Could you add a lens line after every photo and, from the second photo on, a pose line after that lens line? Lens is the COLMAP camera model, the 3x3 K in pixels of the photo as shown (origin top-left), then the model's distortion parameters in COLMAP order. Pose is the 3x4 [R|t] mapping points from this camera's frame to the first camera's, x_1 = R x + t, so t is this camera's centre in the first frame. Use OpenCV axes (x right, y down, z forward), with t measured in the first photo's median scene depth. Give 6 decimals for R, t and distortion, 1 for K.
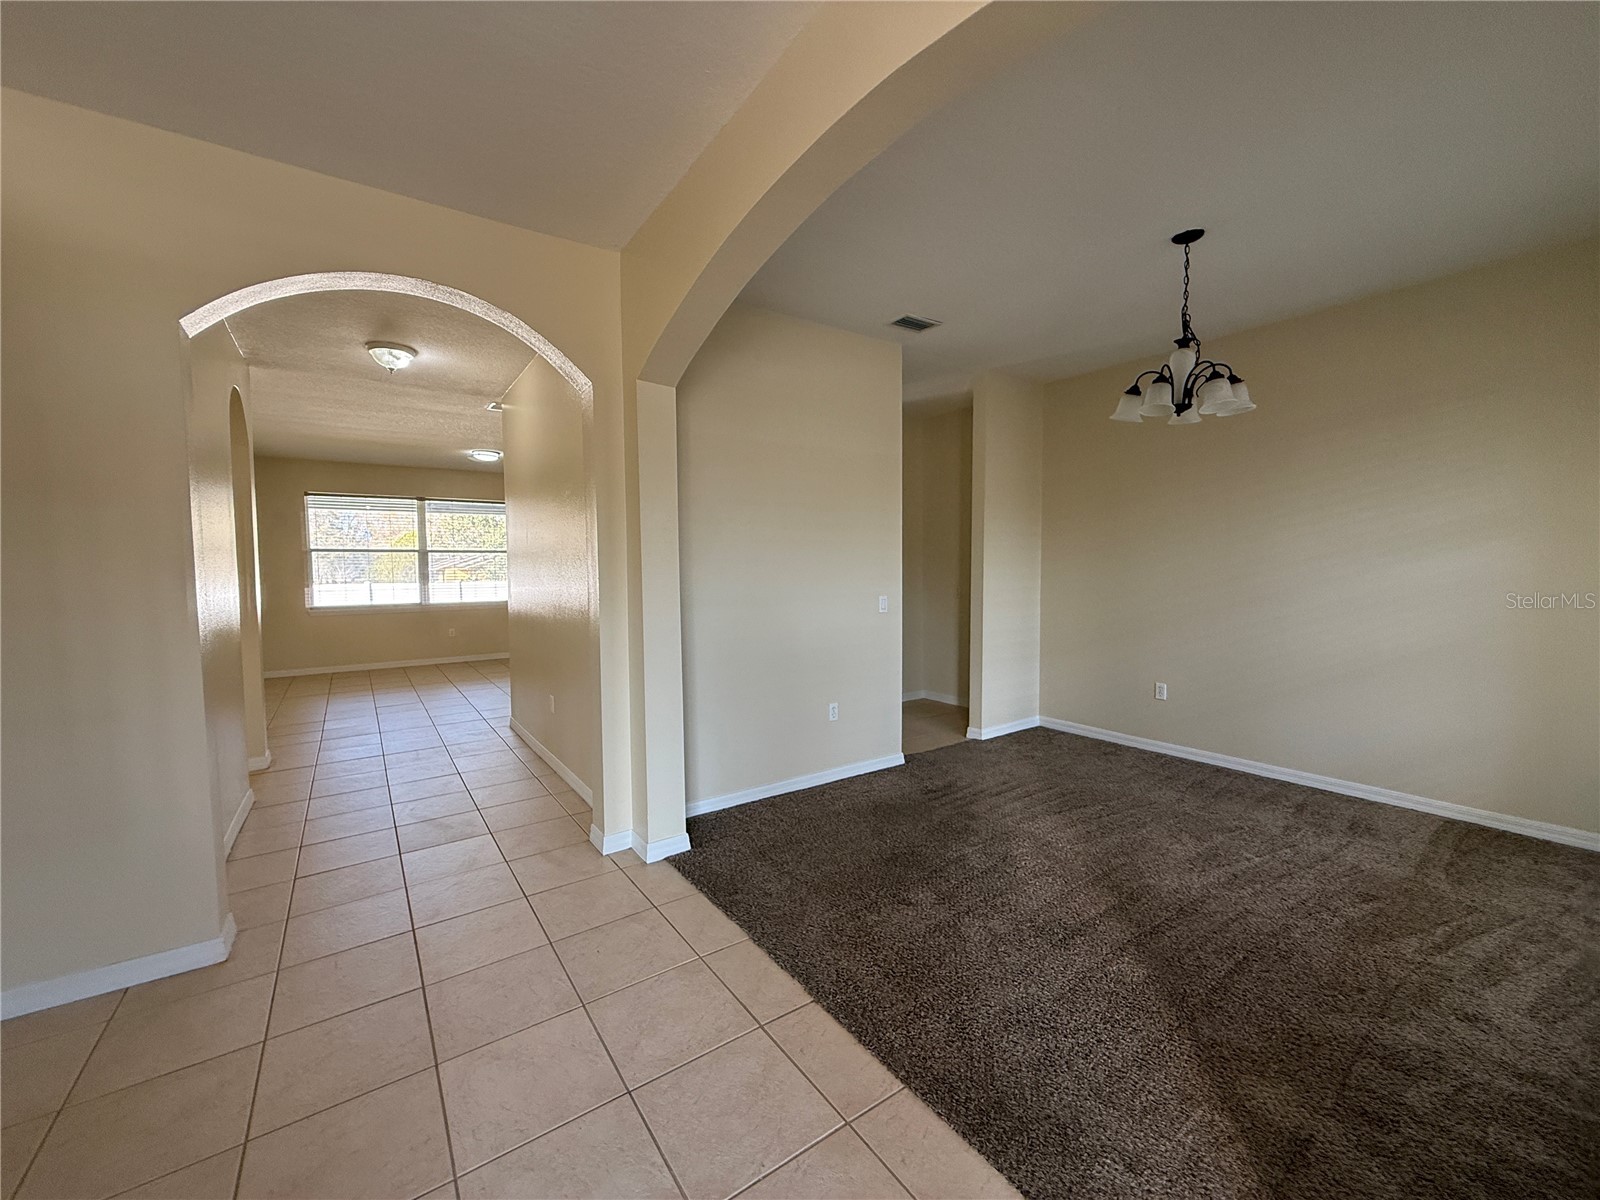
lens RADIAL K [[638.9, 0, 799.1], [0, 638.9, 599.7], [0, 0, 1]] dist [0.000431, 0.000356]
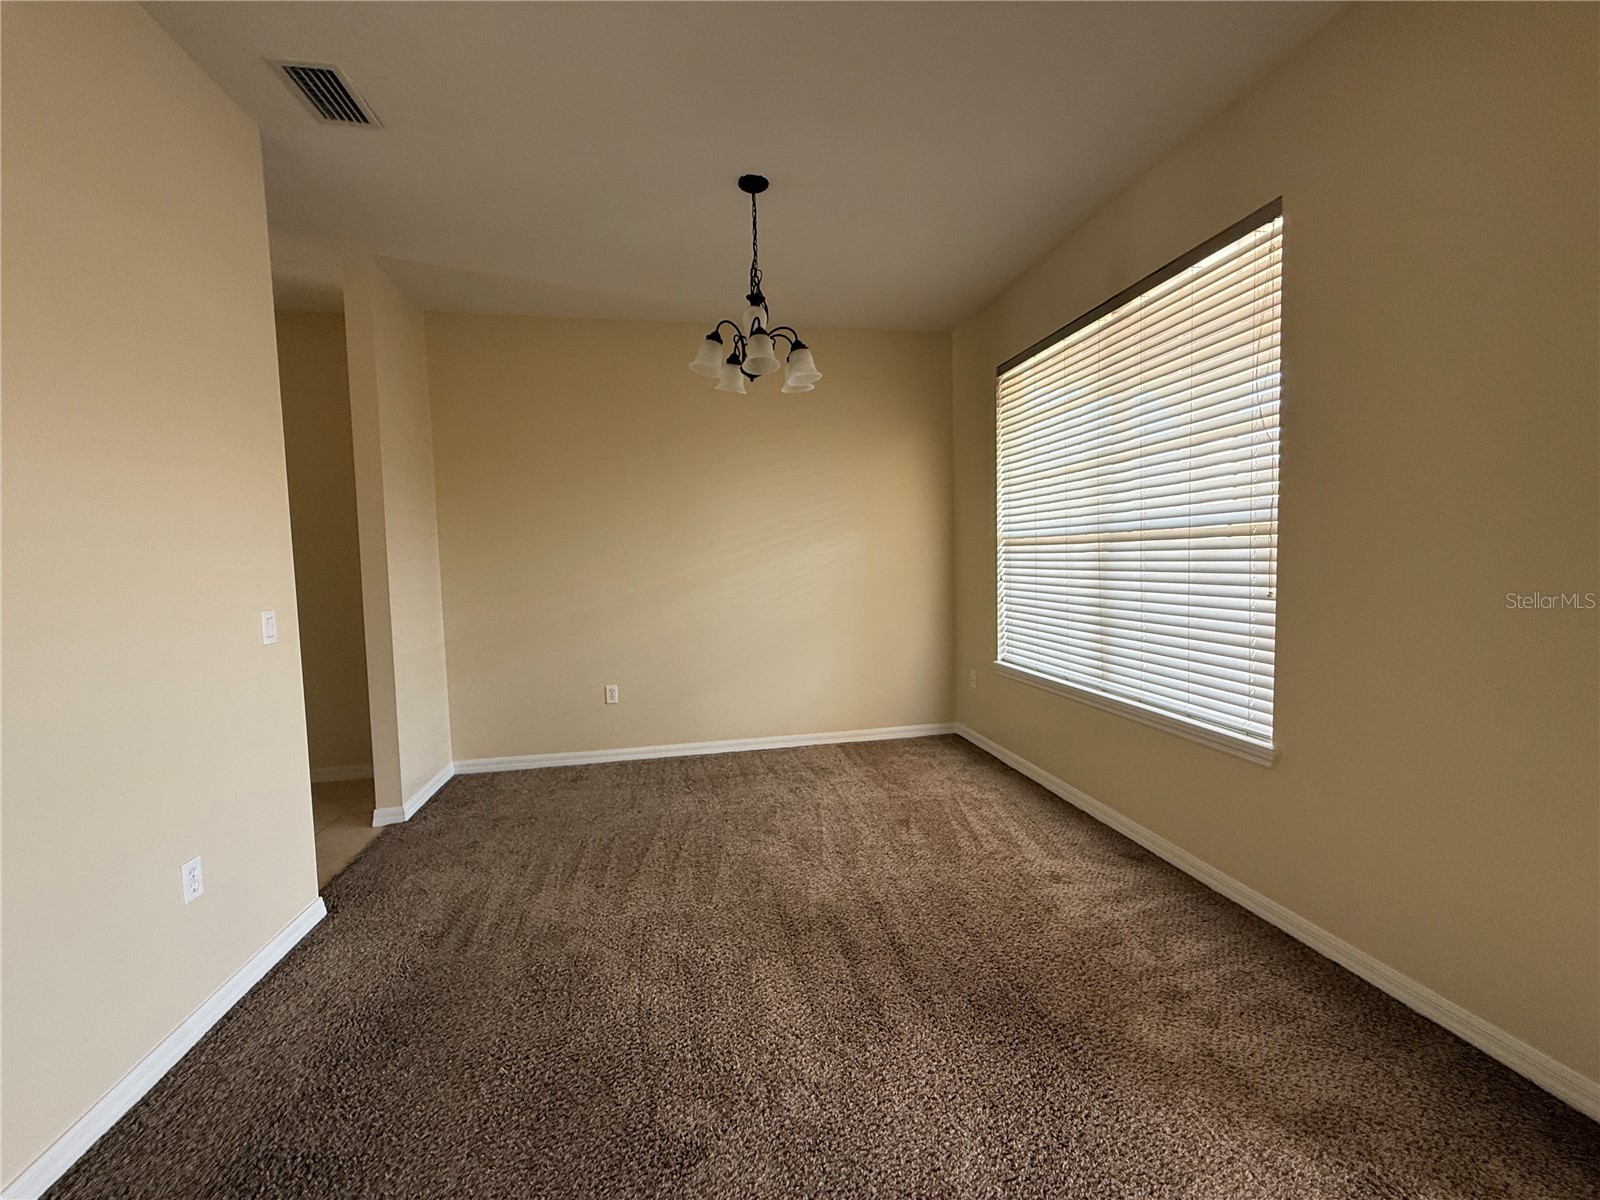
lens RADIAL K [[638.9, 0, 798.0], [0, 638.9, 599.4], [0, 0, 1]] dist [0.000431, 0.000356]
pose [[0.416526, -0.058493, 0.907240, -0.187524], [0.071891, 0.996922, 0.031269, -0.001122], [-0.906277, 0.052199, 0.419450, 0.492867]]
